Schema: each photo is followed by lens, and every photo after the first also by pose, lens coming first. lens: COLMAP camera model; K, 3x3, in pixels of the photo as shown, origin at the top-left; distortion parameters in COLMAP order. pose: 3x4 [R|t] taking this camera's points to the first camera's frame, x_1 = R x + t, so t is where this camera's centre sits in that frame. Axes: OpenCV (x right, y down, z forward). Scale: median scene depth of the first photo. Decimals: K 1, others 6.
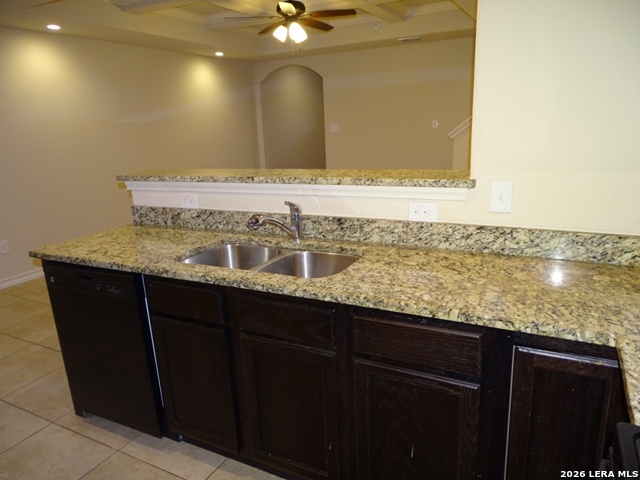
lens RADIAL K [[459.4, 0, 327.1], [0, 459.4, 242.2], [0, 0, 1]] dist [0.009838, 0.006676]
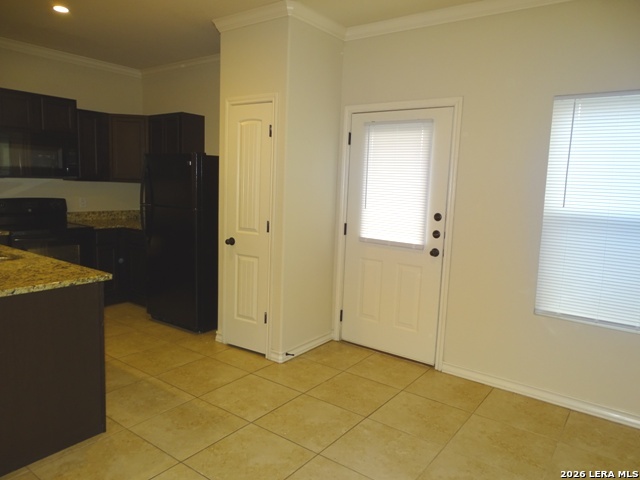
lens RADIAL K [[459.4, 0, 319.1], [0, 459.4, 237.5], [0, 0, 1]] dist [0.009838, 0.006676]
pose [[-0.986565, -0.002240, 0.163351, -1.287334], [0.057967, 0.930043, 0.362851, -0.434233], [-0.152736, 0.367445, -0.917418, 1.855575]]
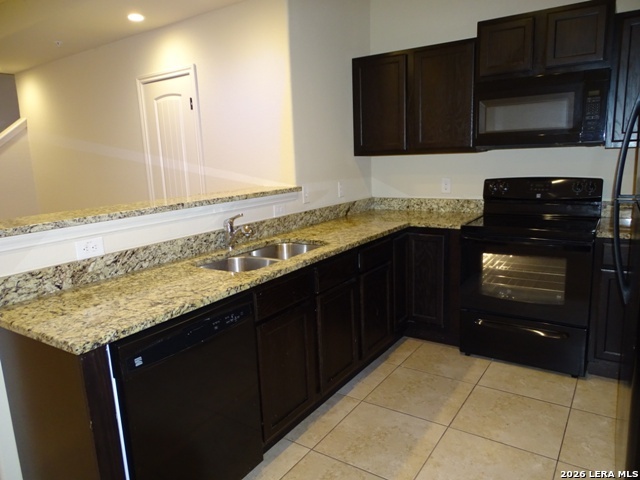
lens RADIAL K [[459.4, 0, 325.3], [0, 459.4, 236.7], [0, 0, 1]] dist [0.009838, 0.006676]
pose [[0.103294, -0.135643, 0.985358, -1.126685], [0.290730, 0.951512, 0.100507, -0.077343], [-0.951213, 0.276092, 0.137721, 0.550649]]
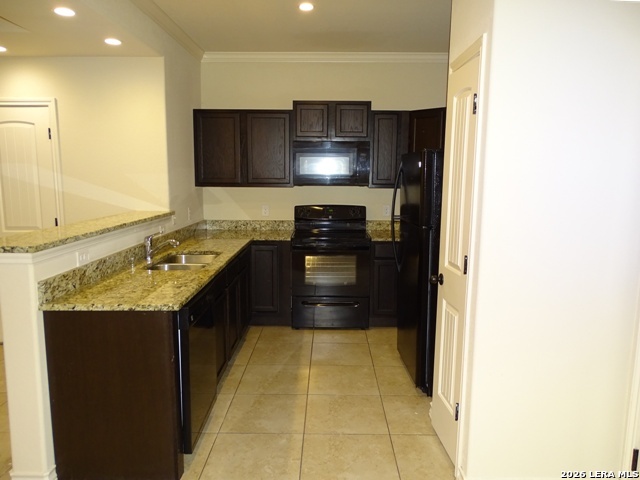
lens RADIAL K [[484.0, 0, 322.4], [0, 484.0, 237.4], [0, 0, 1]] dist [0.038275, 0.002754]
pose [[-0.453254, -0.073105, 0.888379, -1.621441], [0.247306, 0.947193, 0.204121, -0.240671], [-0.856388, 0.312221, -0.411239, 1.065956]]
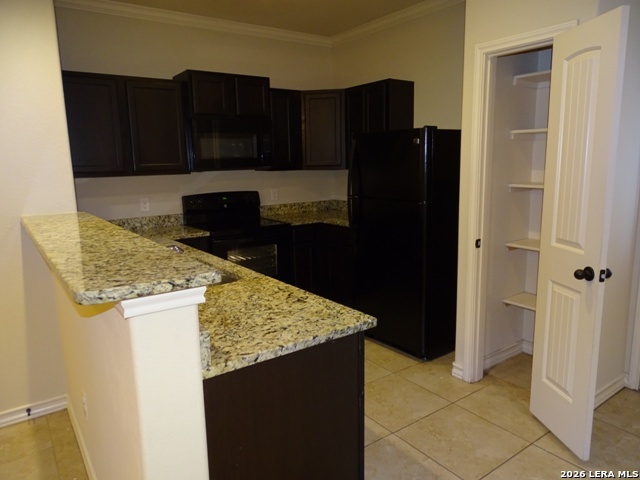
lens RADIAL K [[459.4, 0, 324.4], [0, 459.4, 236.8], [0, 0, 1]] dist [0.009838, 0.006676]
pose [[-0.893292, -0.006876, 0.449423, -0.866562], [0.177940, 0.912783, 0.367647, -0.372495], [-0.412754, 0.408387, -0.814159, 1.514137]]
